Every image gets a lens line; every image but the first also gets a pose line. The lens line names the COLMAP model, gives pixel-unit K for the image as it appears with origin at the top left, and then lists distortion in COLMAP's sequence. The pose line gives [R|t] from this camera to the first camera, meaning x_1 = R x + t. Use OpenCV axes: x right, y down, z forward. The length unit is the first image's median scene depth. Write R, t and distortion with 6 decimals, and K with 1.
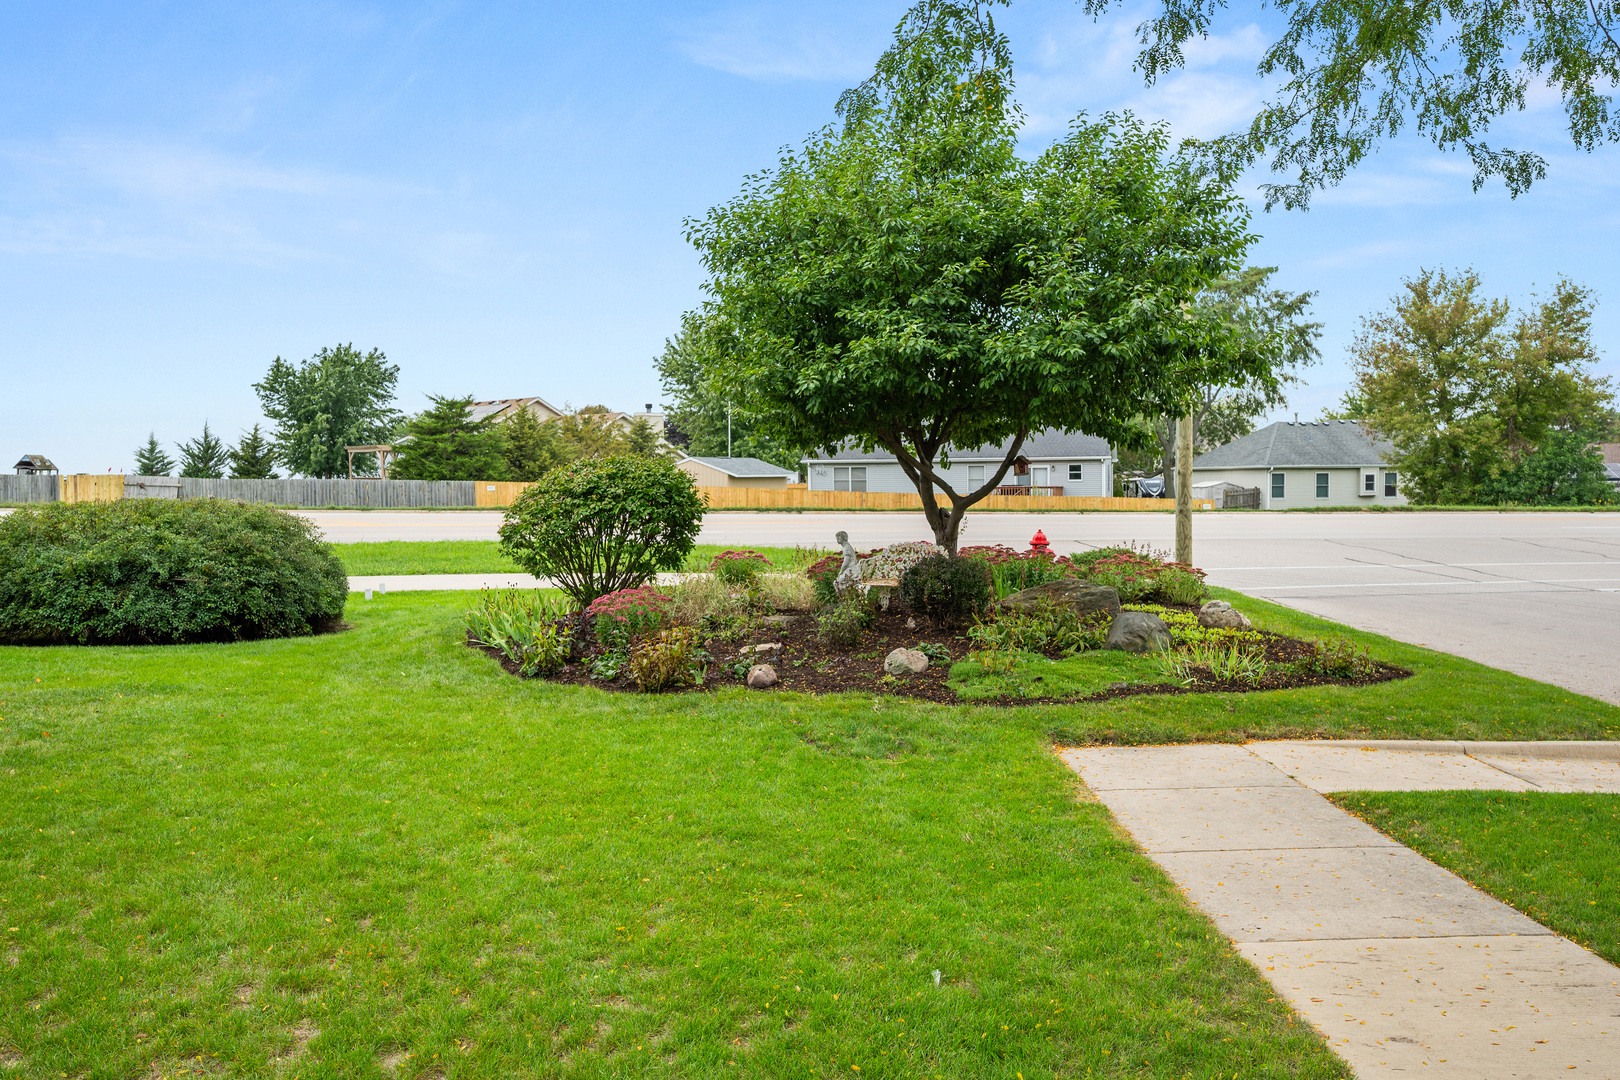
lens RADIAL K [[1399.0, 0, 810.8], [0, 1399.0, 537.3], [0, 0, 1]] dist [-0.000630, 0.000074]
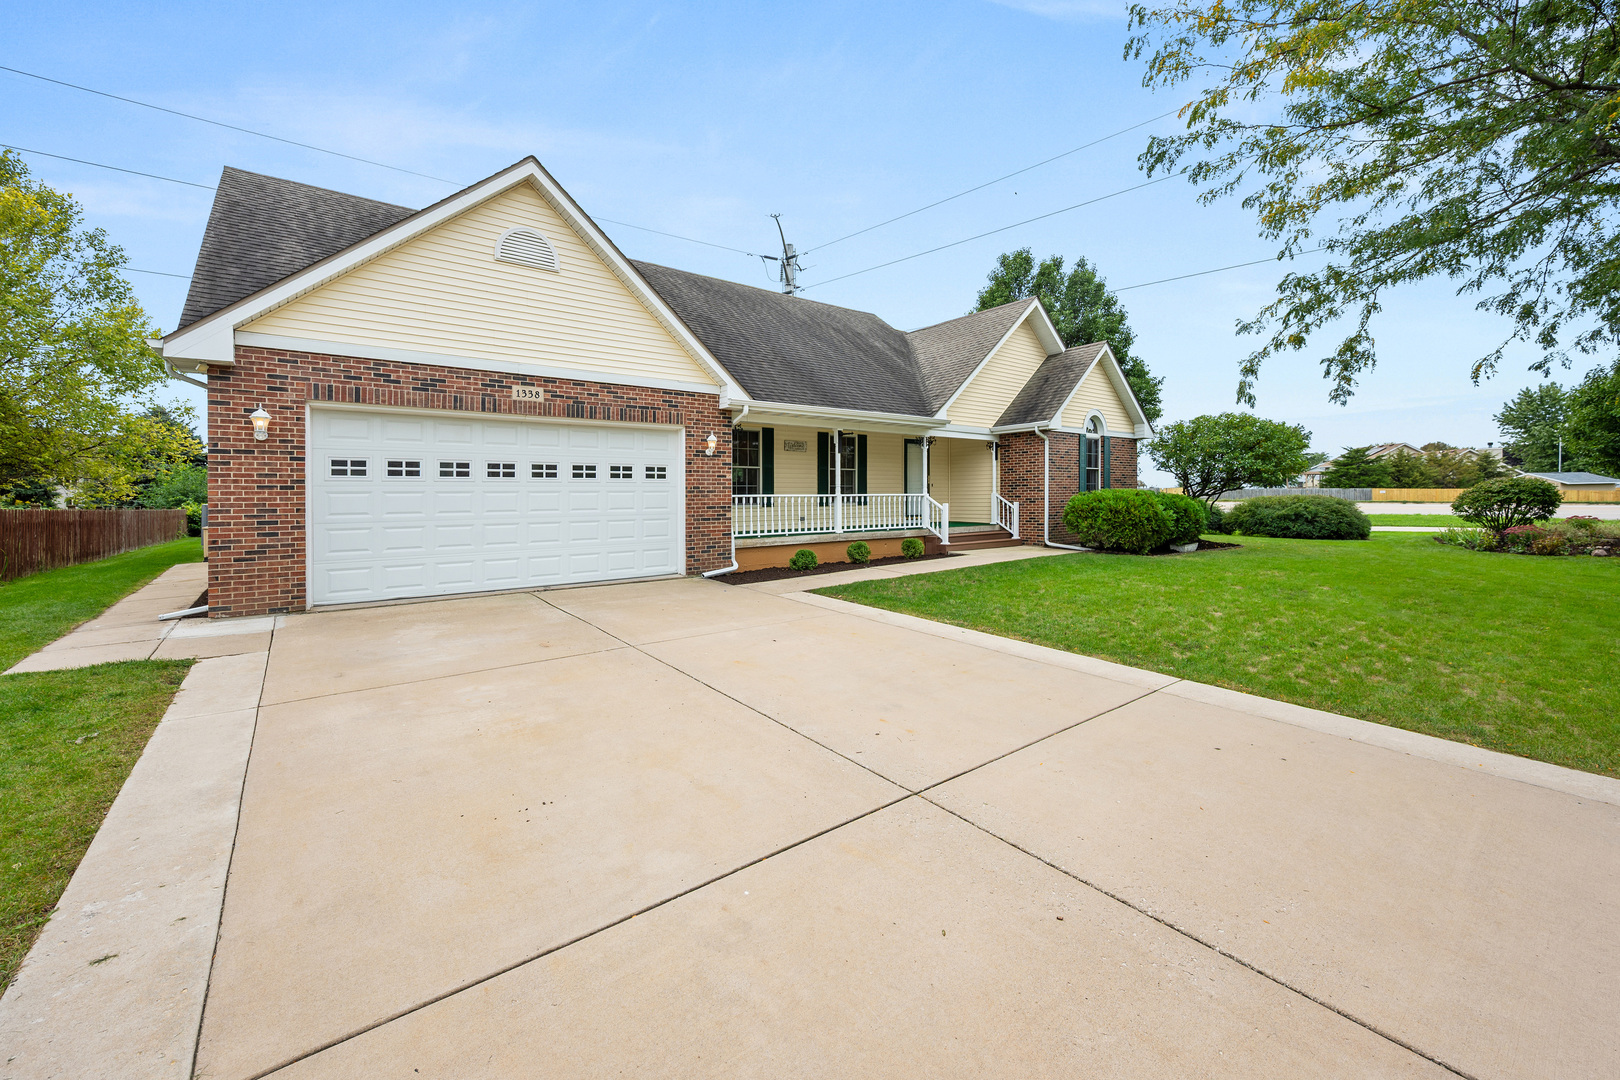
lens RADIAL K [[638.2, 0, 831.9], [0, 638.2, 505.6], [0, 0, 1]] dist [-0.003321, 0.001289]
pose [[0.616960, 0.010245, -0.786928, 0.003782], [-0.022619, 0.999733, -0.004718, 0.007060], [0.786669, 0.020710, 0.617027, -0.183076]]
